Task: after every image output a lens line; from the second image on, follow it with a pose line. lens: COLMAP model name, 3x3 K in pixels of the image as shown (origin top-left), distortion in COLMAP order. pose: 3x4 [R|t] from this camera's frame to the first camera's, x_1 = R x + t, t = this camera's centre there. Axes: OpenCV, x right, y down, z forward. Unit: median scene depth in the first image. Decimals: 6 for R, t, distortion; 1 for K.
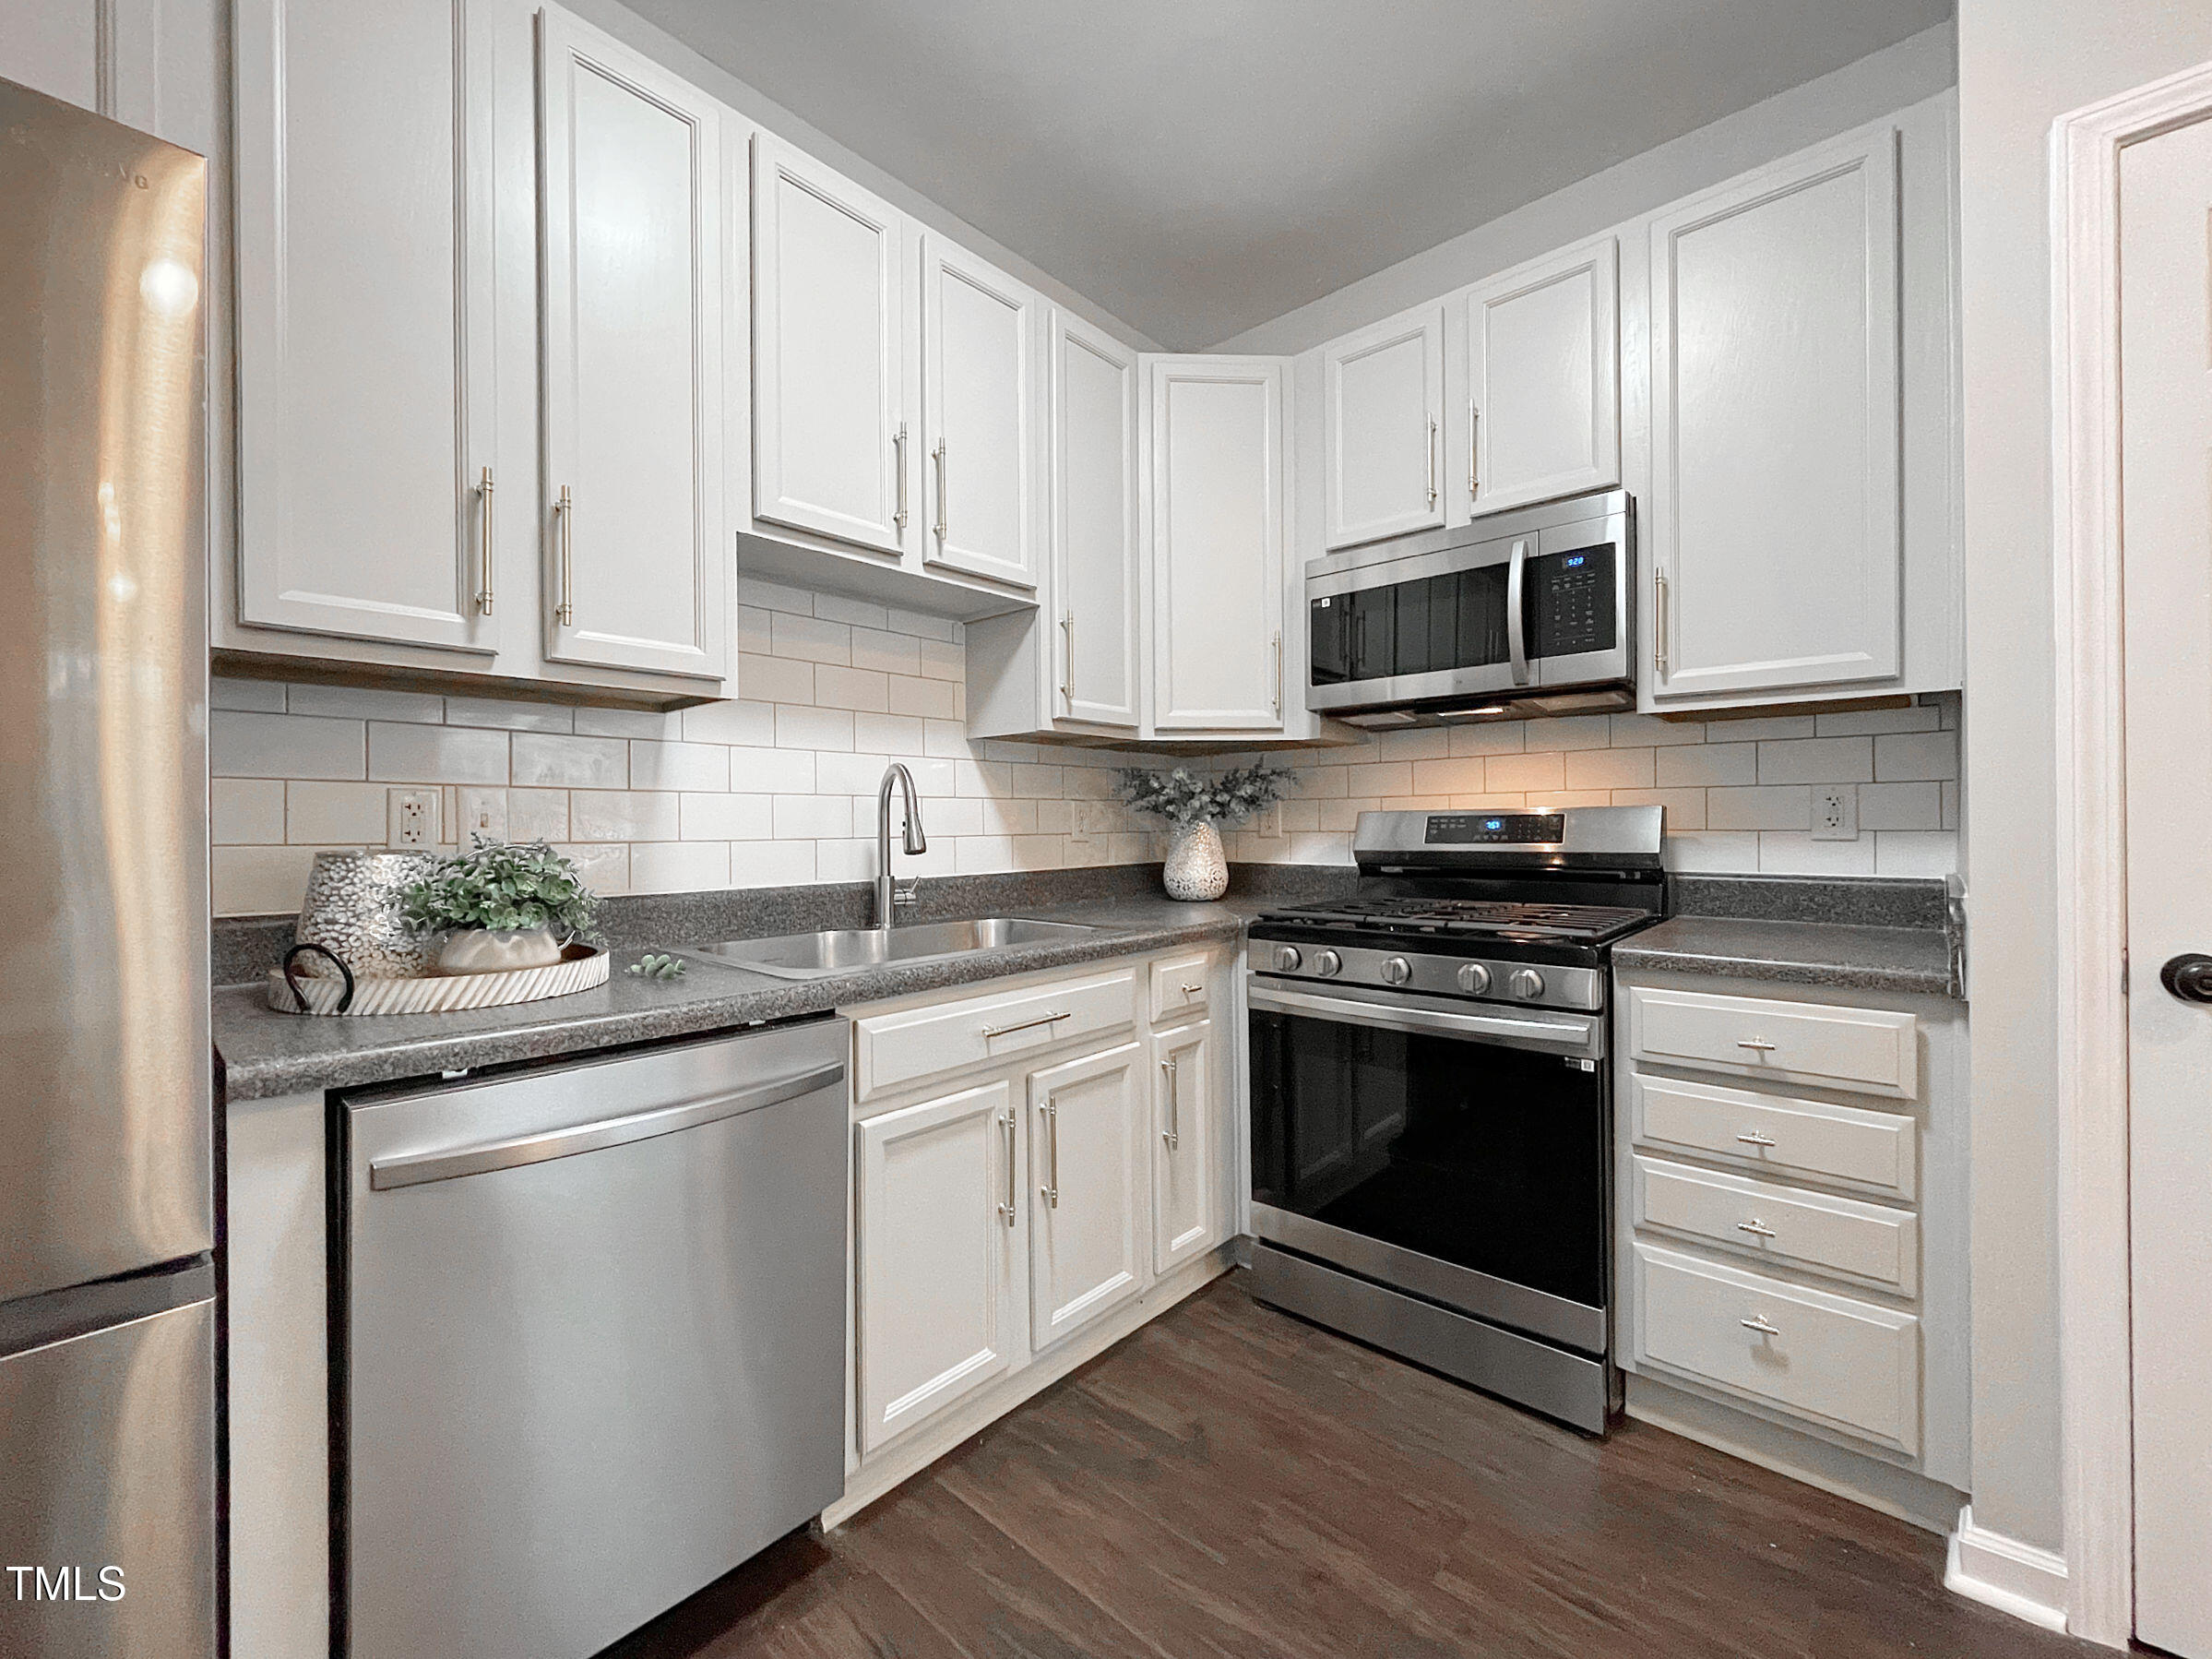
lens RADIAL K [[902.9, 0, 1105.2], [0, 902.9, 825.7], [0, 0, 1]] dist [-0.004563, 0.000384]
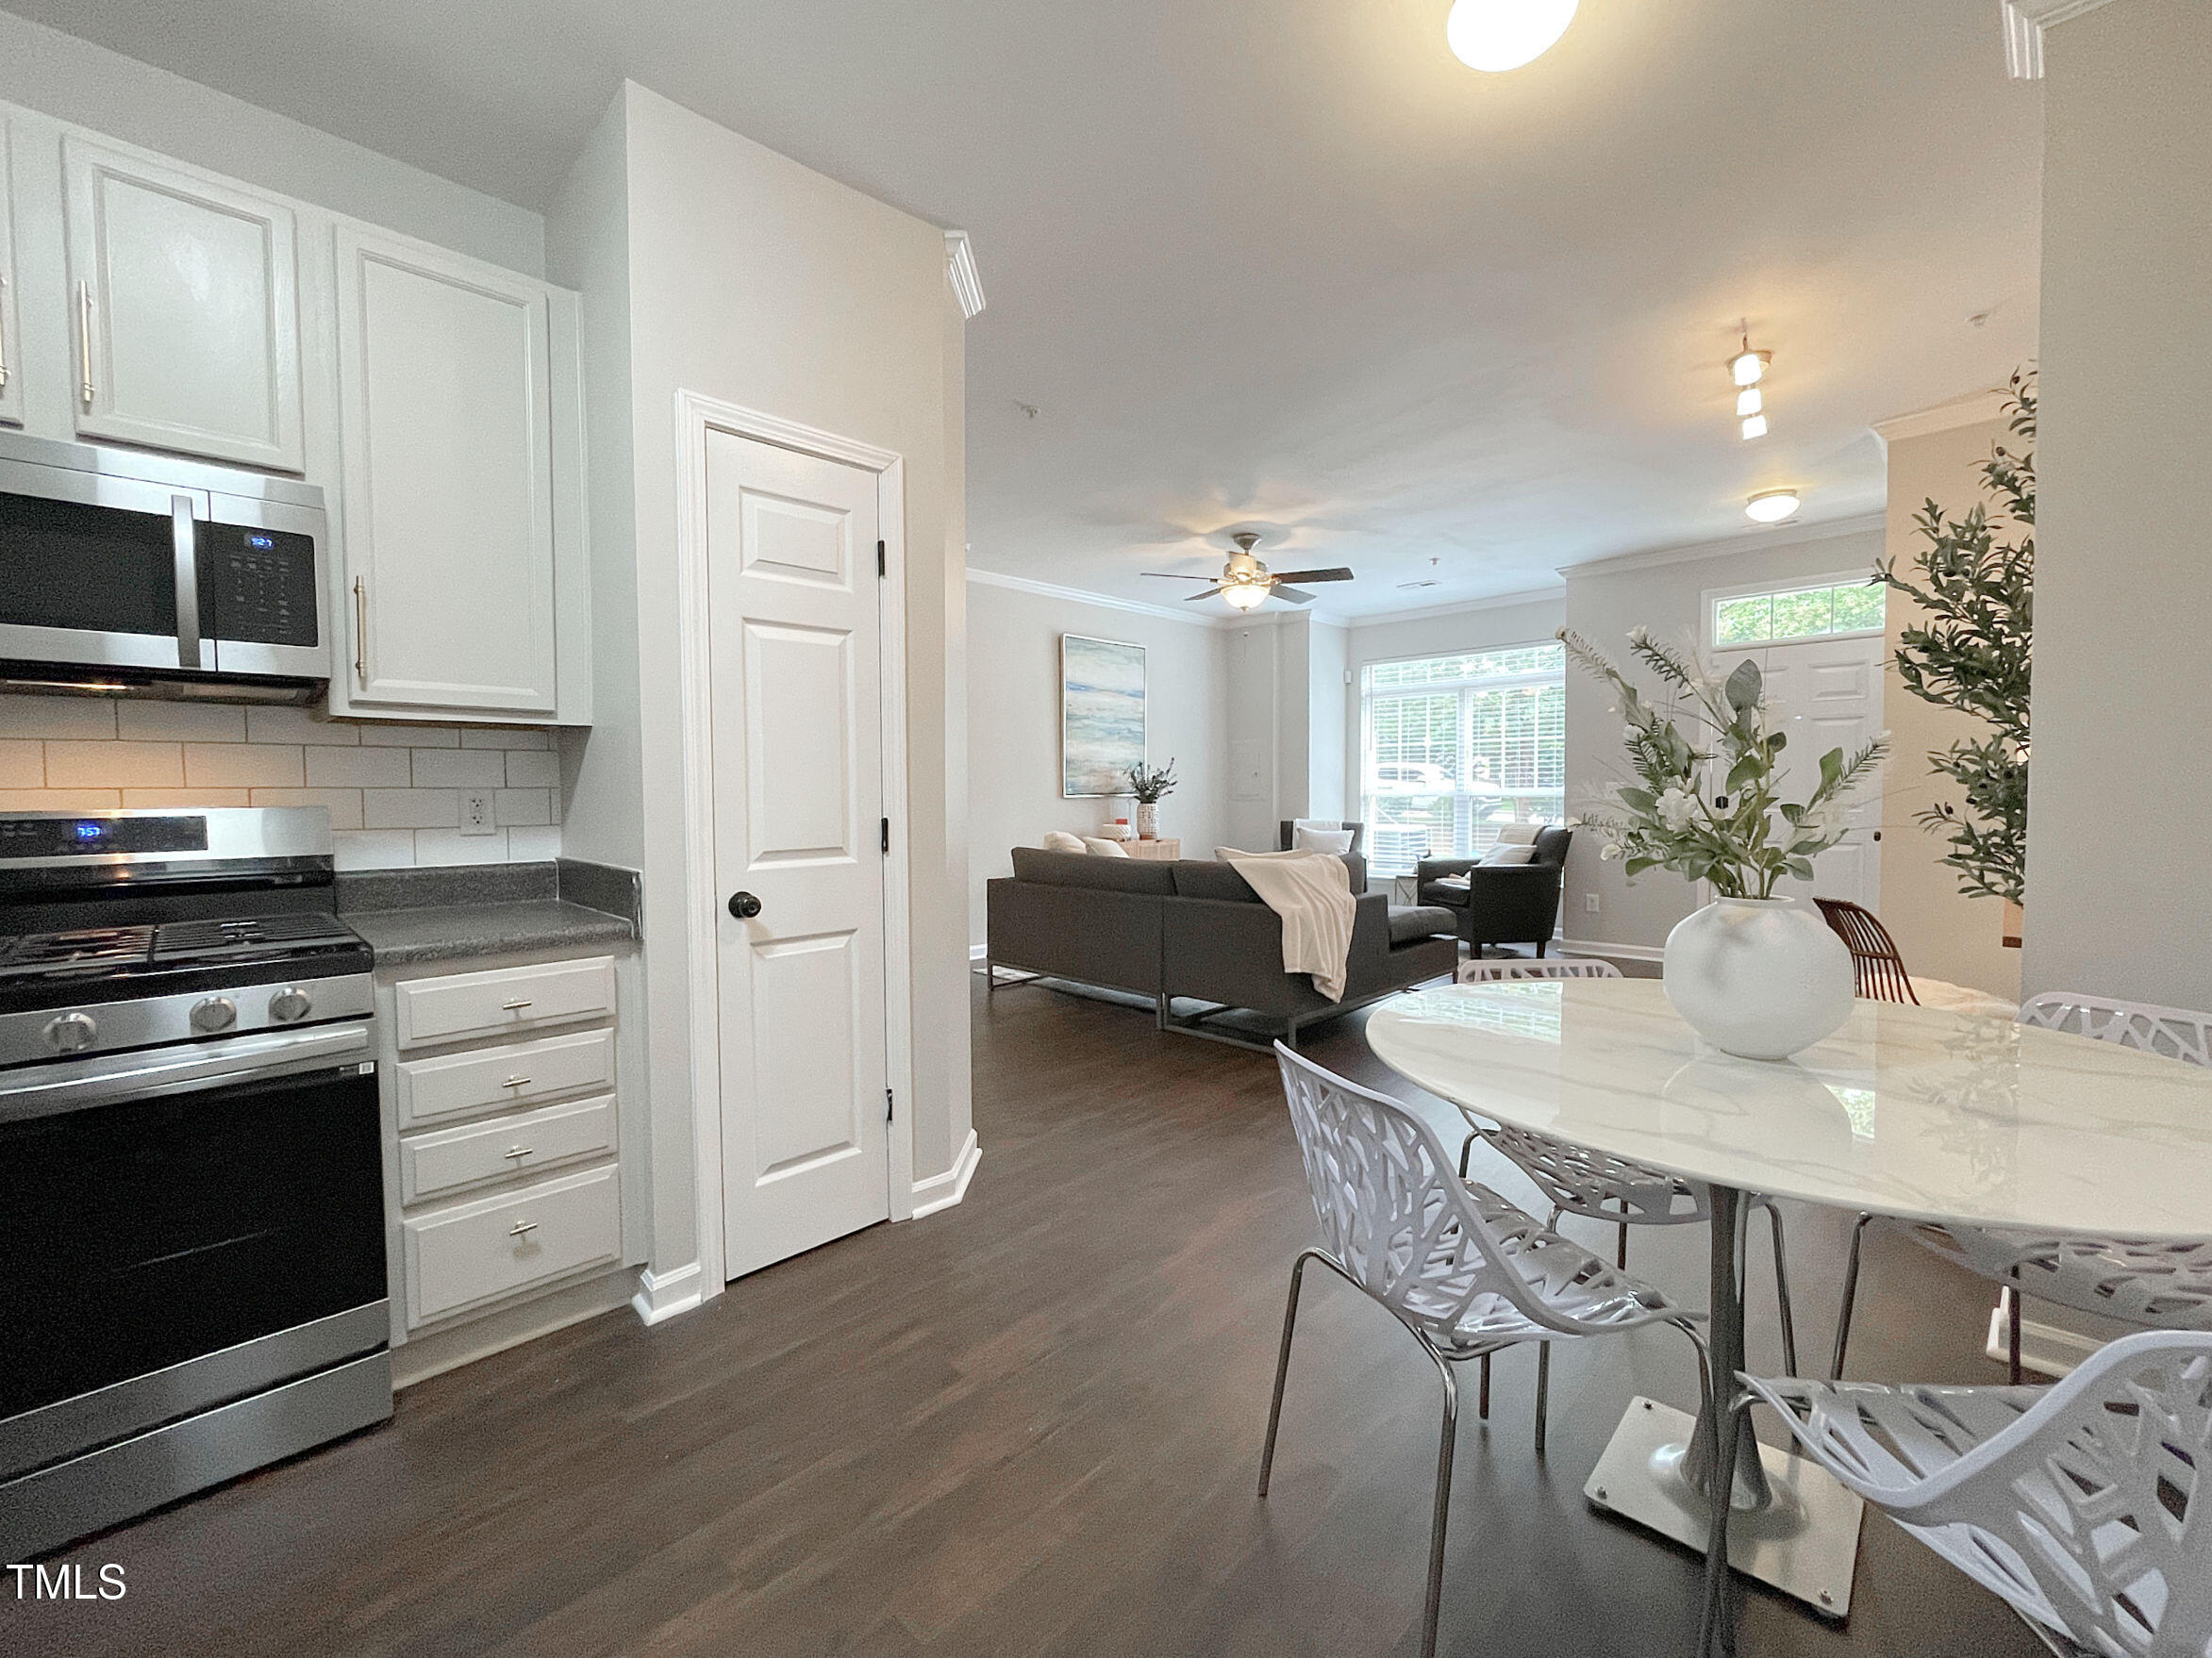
lens RADIAL K [[921.0, 0, 1106.0], [0, 921.0, 829.0], [0, 0, 1]] dist [0.001433, 0.000281]
pose [[0.048562, -0.033613, 0.998254, -0.398975], [0.007638, 0.999417, 0.033281, -0.027562], [-0.998791, 0.006009, 0.048790, 0.103622]]
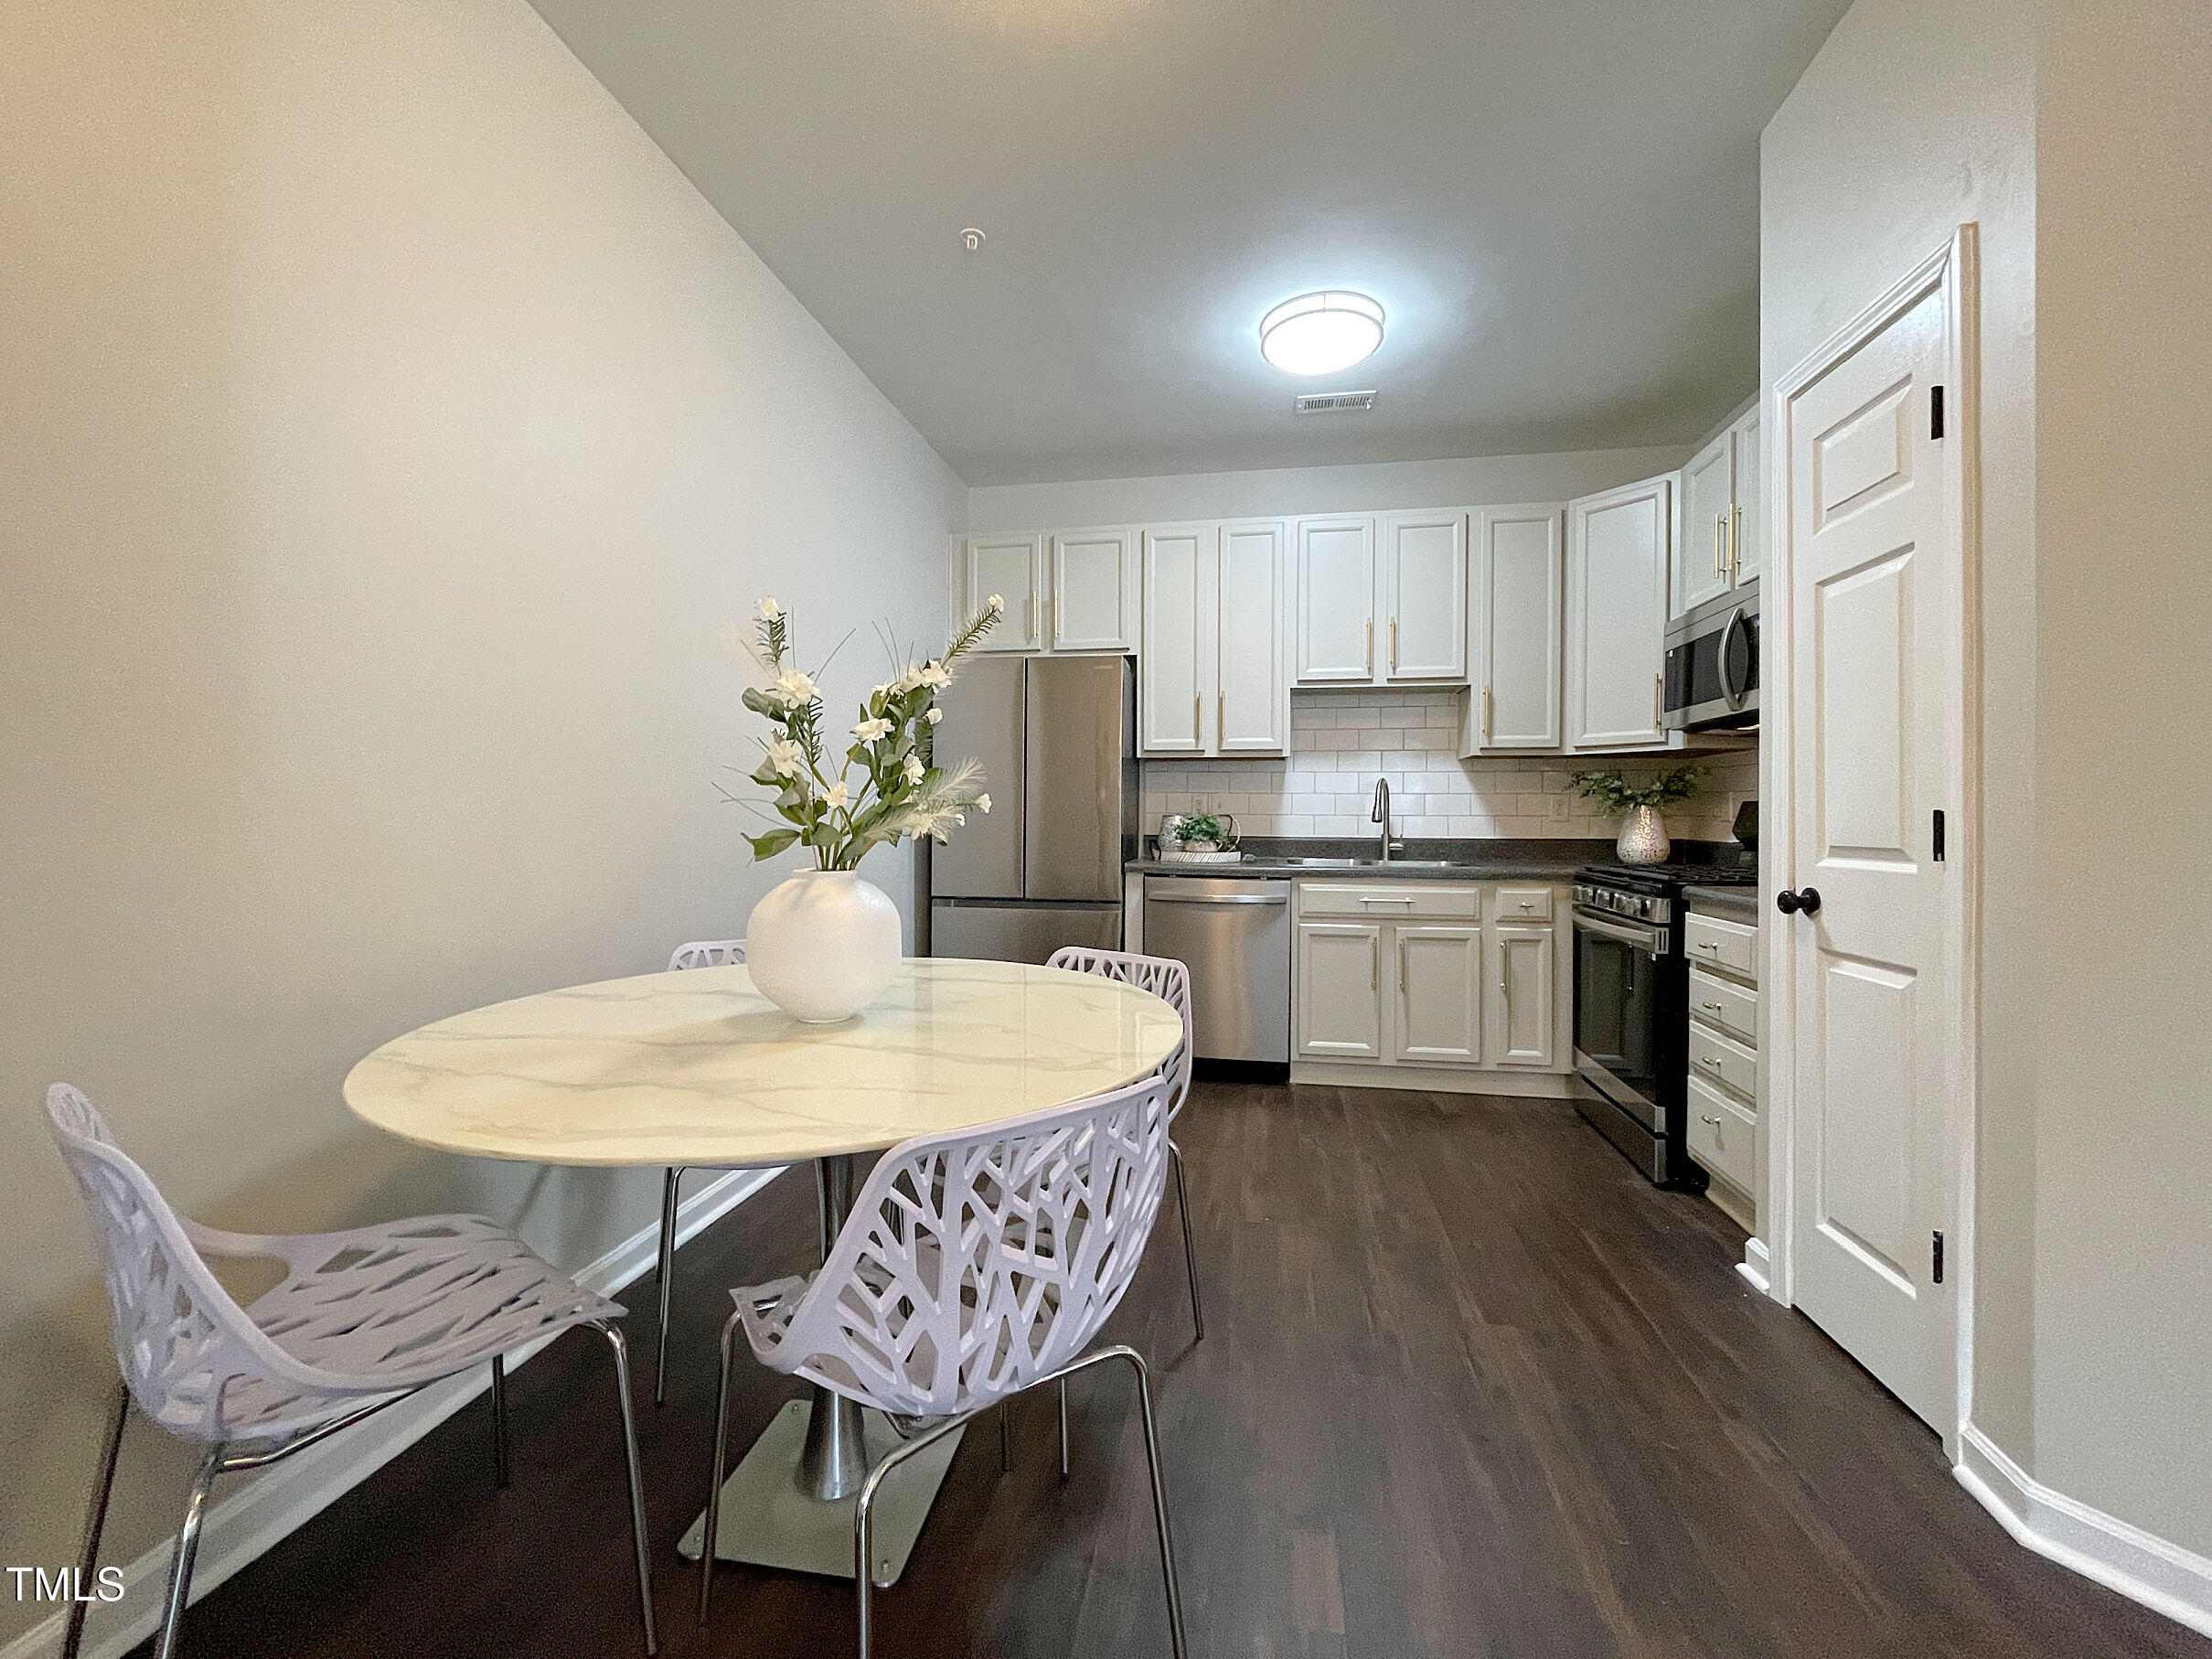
lens RADIAL K [[893.3, 0, 1105.7], [0, 893.3, 824.6], [0, 0, 1]] dist [-0.004557, 0.000653]
pose [[0.527202, 0.020790, -0.849486, 1.220173], [-0.009555, 0.999782, 0.018539, 0.004414], [0.849686, -0.001657, 0.527286, -0.619660]]
